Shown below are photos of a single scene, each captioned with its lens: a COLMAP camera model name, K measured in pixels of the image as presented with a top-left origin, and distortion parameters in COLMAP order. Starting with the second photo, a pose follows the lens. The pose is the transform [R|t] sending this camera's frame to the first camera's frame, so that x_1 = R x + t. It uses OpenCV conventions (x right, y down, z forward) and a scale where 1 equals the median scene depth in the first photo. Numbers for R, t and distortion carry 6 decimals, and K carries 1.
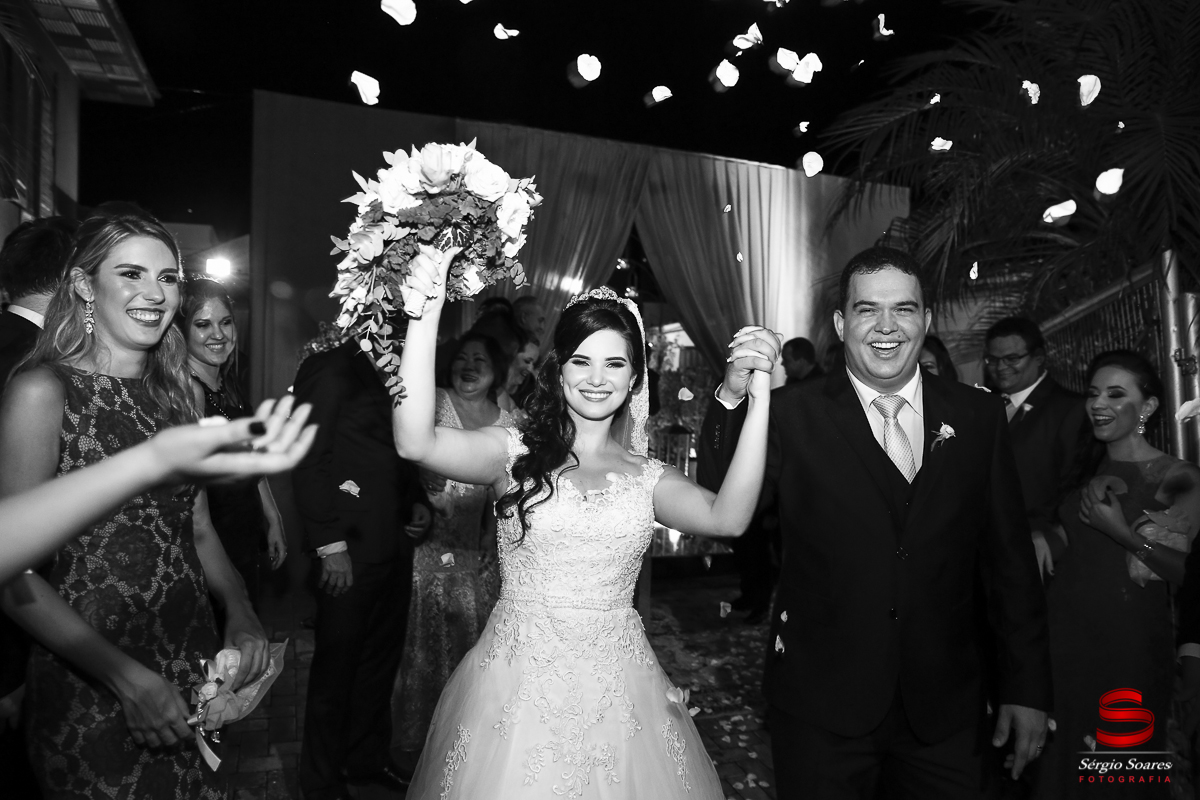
lens RADIAL K [[889.7, 0, 592.6], [0, 889.7, 401.7], [0, 0, 1]] dist [-0.119506, 0.234166]
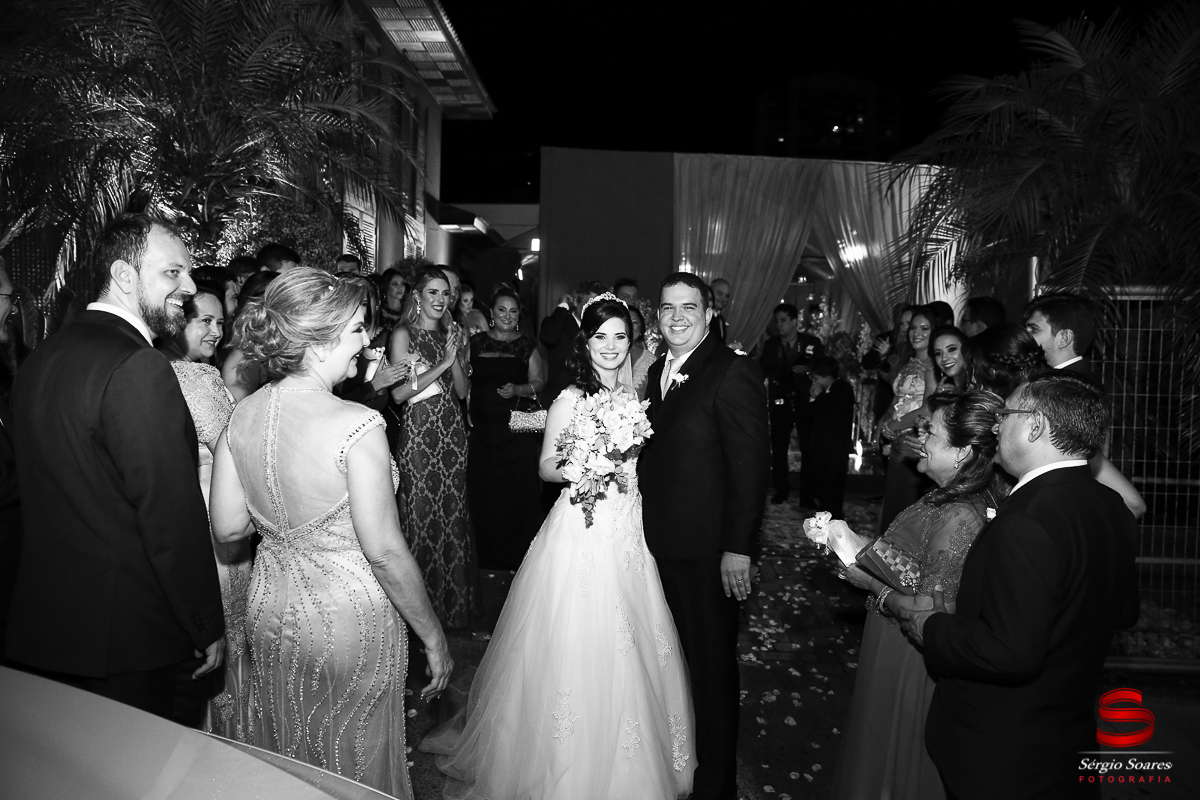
lens RADIAL K [[863.9, 0, 600.0], [0, 863.9, 400.0], [0, 0, 1]] dist [-0.107761, 0.298256]
pose [[0.940995, 0.025820, -0.337433, 0.068321], [-0.014126, 0.999213, 0.037067, 0.006309], [0.338125, -0.030113, 0.940619, -0.105205]]
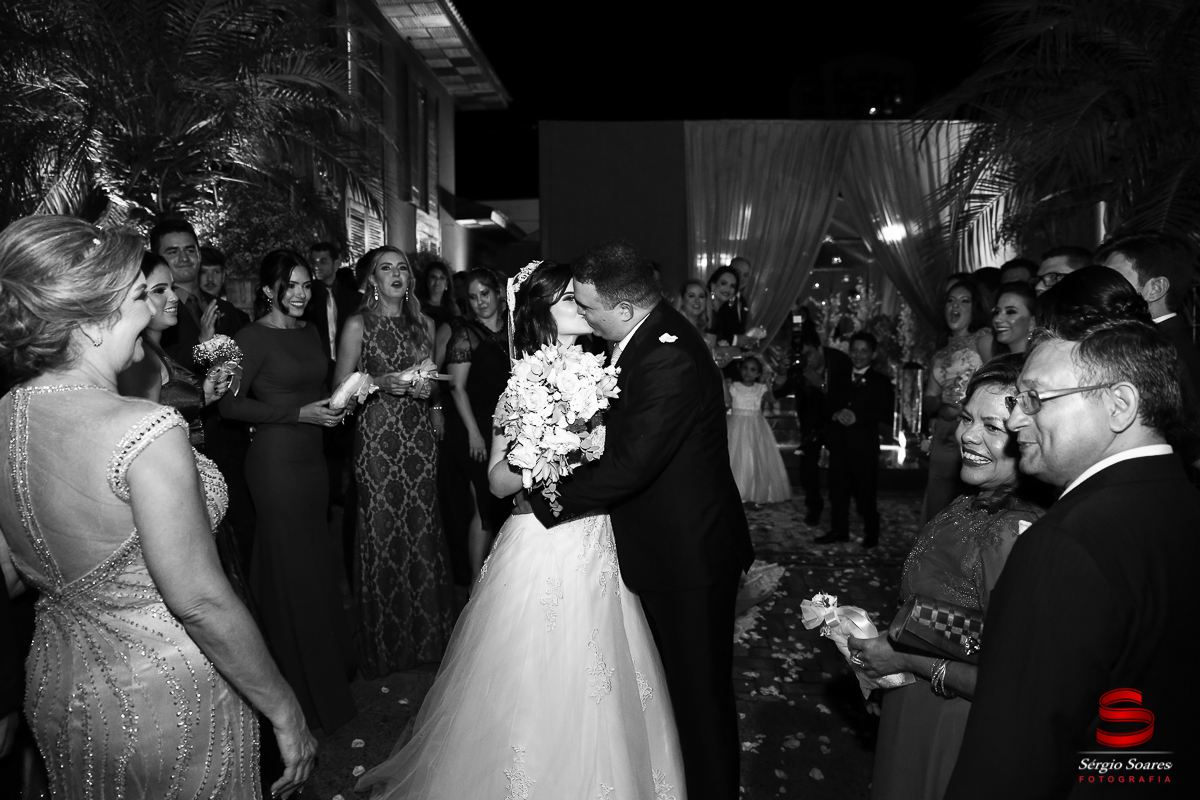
lens RADIAL K [[889.7, 0, 592.6], [0, 889.7, 401.7], [0, 0, 1]] dist [-0.119506, 0.234166]
pose [[0.924061, -0.002602, -0.382235, 0.069350], [0.019745, 0.998967, 0.040934, 0.008735], [0.381734, -0.045373, 0.923158, -0.074815]]
